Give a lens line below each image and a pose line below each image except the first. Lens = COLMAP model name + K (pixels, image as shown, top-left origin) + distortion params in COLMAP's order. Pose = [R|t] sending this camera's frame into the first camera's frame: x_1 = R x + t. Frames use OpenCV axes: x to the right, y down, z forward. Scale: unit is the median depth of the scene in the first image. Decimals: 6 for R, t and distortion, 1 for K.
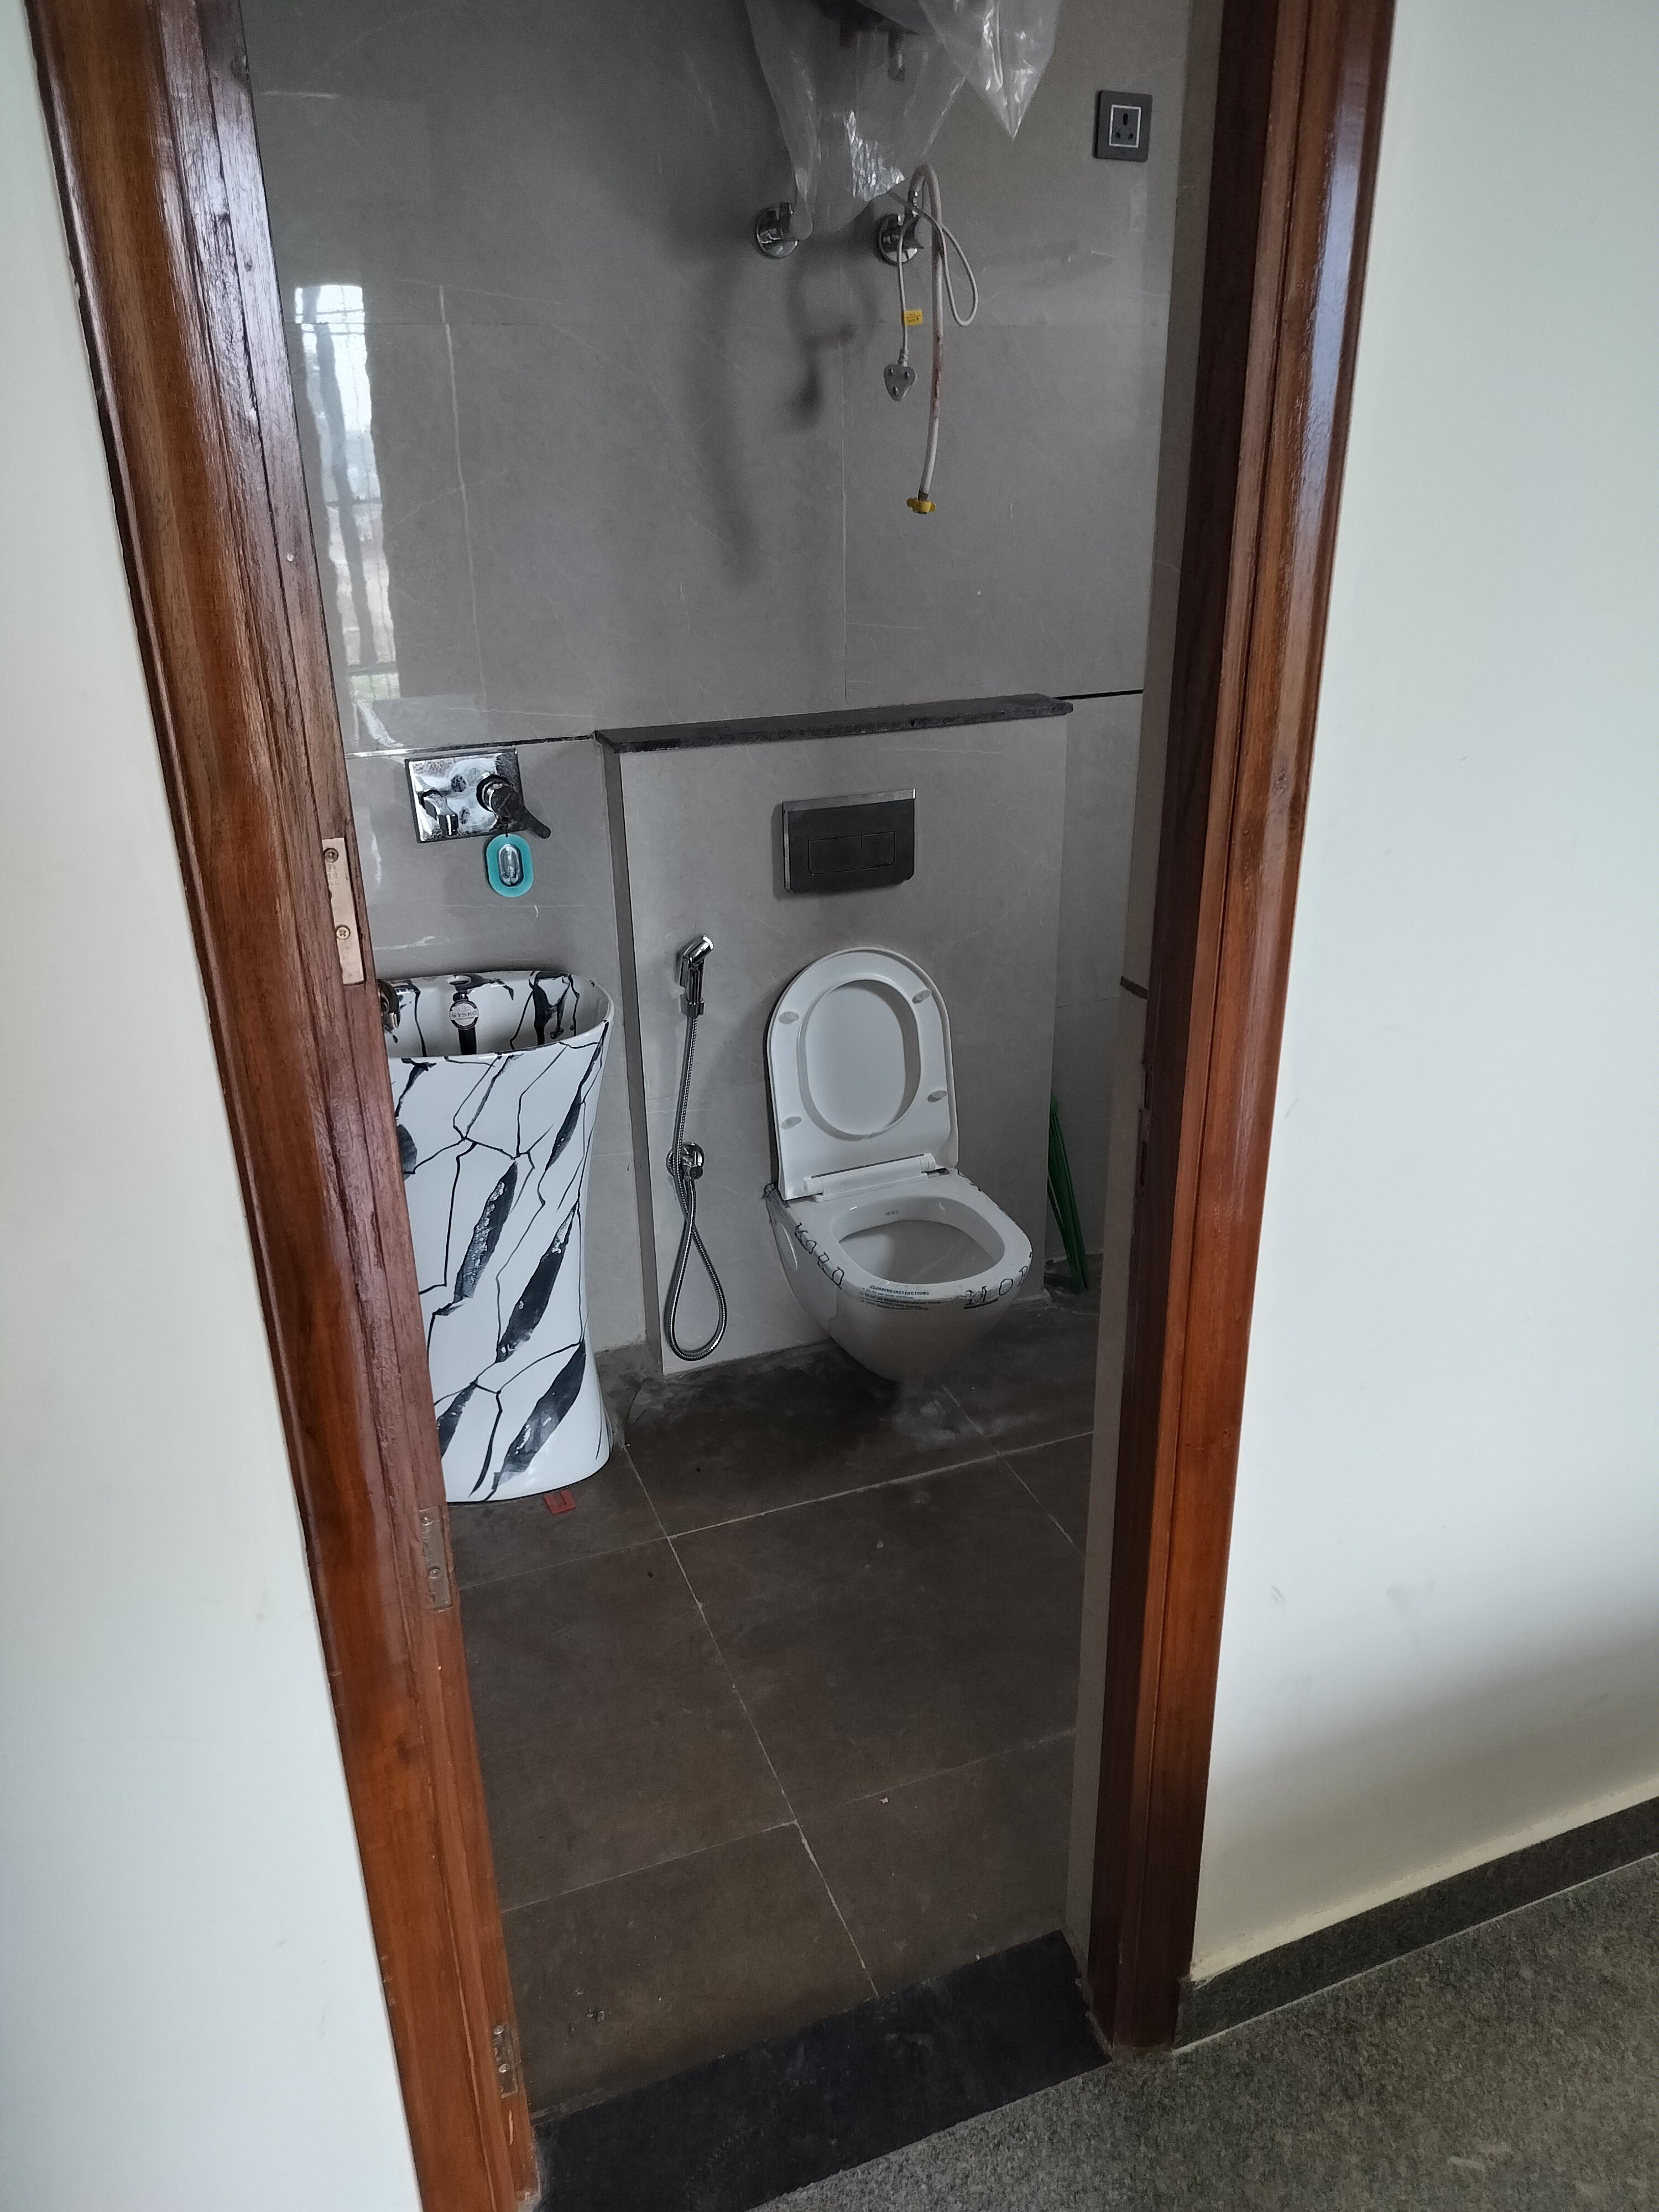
lens RADIAL K [[1543.6, 0, 844.2], [0, 1543.6, 1103.7], [0, 0, 1]] dist [0.128335, -0.187936]
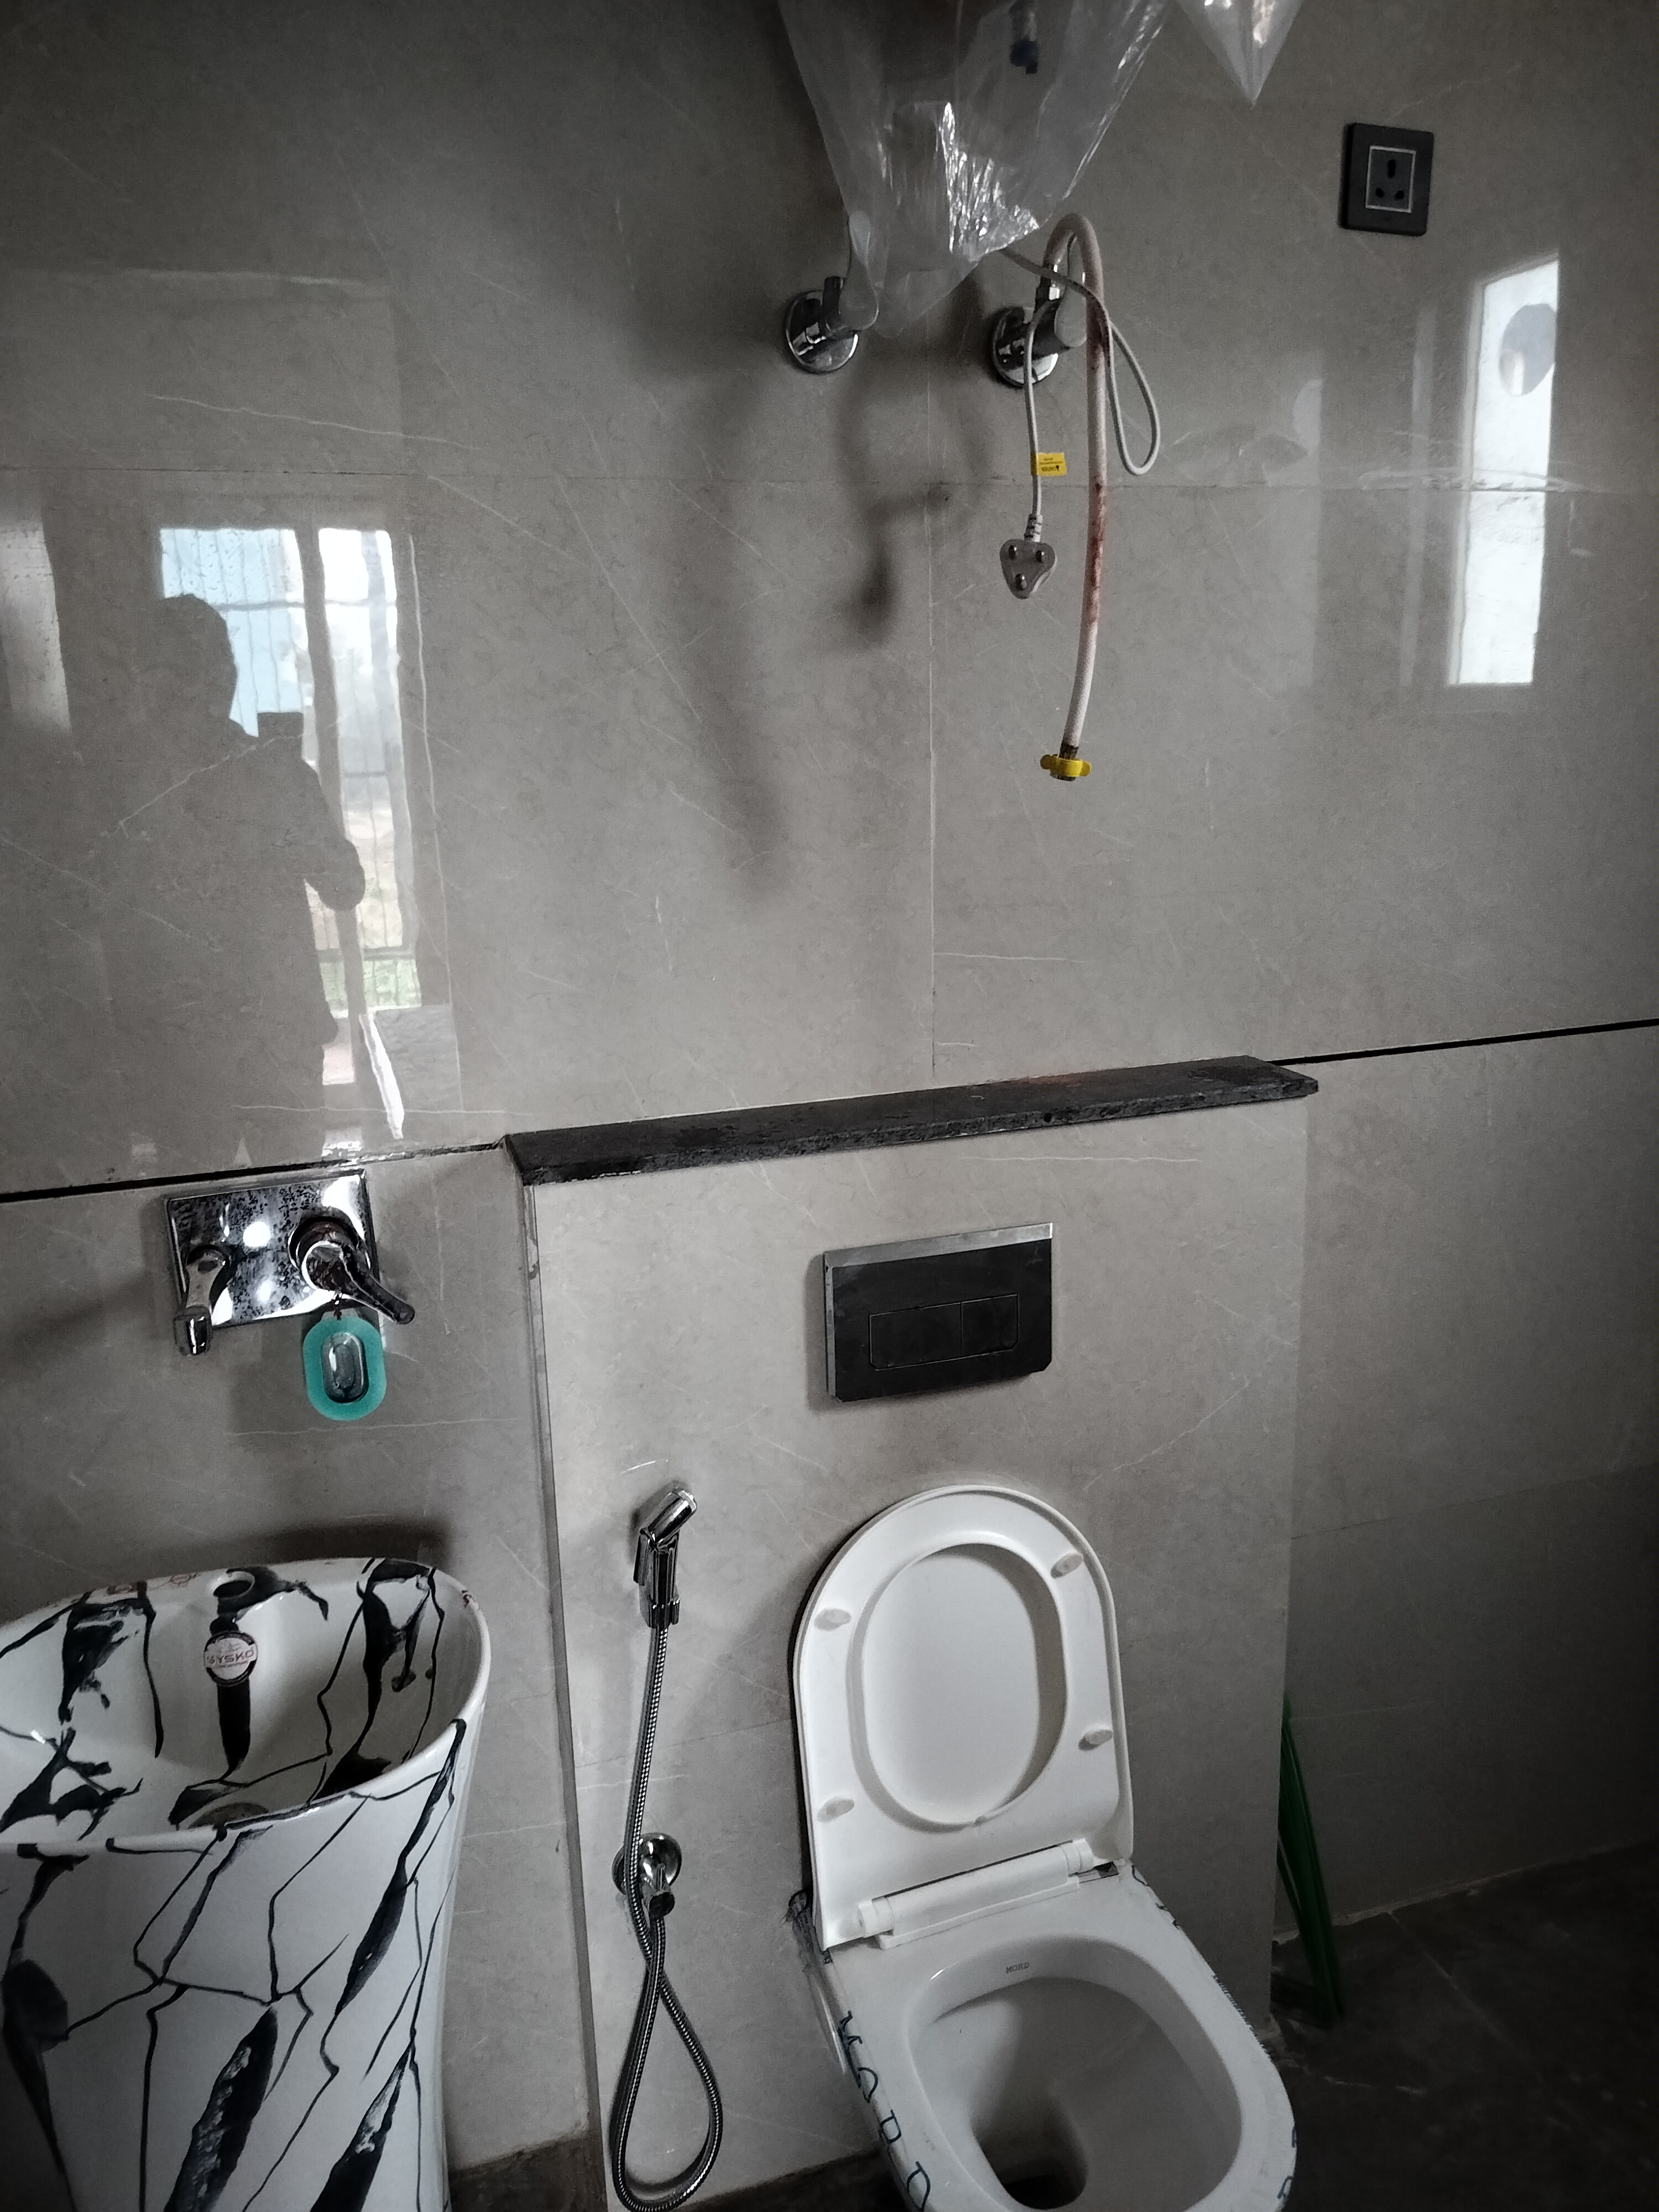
lens RADIAL K [[1543.6, 0, 844.2], [0, 1543.6, 1103.7], [0, 0, 1]] dist [0.128335, -0.187936]
pose [[0.998201, 0.002640, -0.059901, 0.002241], [-0.012067, 0.987434, -0.157569, -0.161886], [0.058732, 0.158008, 0.985690, 0.433924]]
